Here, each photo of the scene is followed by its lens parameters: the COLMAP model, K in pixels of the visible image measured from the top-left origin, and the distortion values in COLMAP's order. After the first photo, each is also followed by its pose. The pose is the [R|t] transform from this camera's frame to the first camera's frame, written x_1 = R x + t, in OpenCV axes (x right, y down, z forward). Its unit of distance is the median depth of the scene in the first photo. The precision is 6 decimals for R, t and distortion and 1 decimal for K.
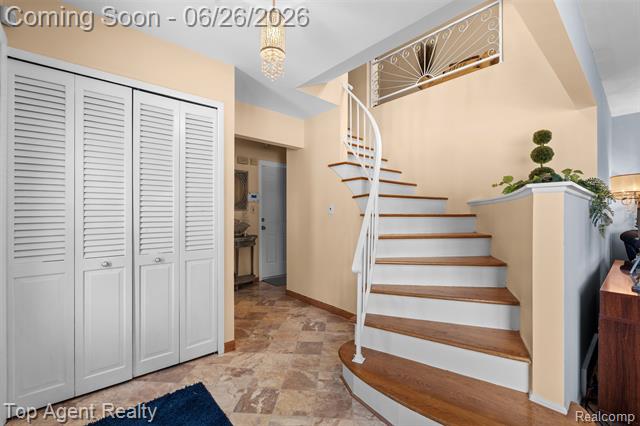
lens RADIAL K [[281.9, 0, 320.0], [0, 281.9, 213.0], [0, 0, 1]] dist [-0.003391, -0.000398]
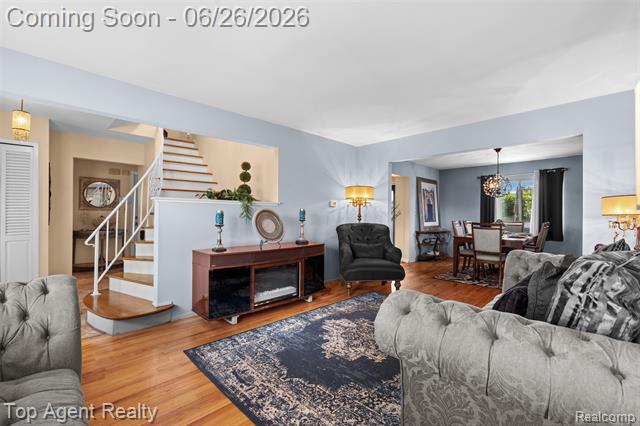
lens RADIAL K [[281.9, 0, 320.0], [0, 281.9, 213.0], [0, 0, 1]] dist [-0.003391, -0.000398]
pose [[0.997159, -0.000868, 0.075320, 1.362242], [0.001237, 0.999987, -0.004854, 0.017732], [-0.075314, 0.004934, 0.997148, -0.851270]]
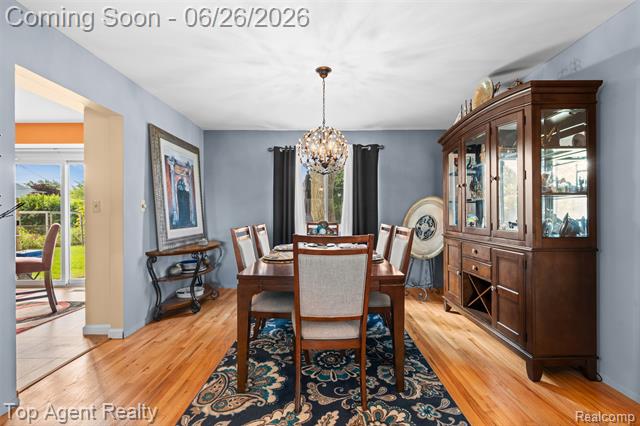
lens RADIAL K [[281.9, 0, 320.0], [0, 281.9, 213.0], [0, 0, 1]] dist [-0.003391, -0.000398]
pose [[0.664046, -0.007408, 0.747655, 2.344131], [0.007530, 0.999966, 0.003221, 0.025151], [-0.747654, 0.003491, 0.664079, 0.943428]]
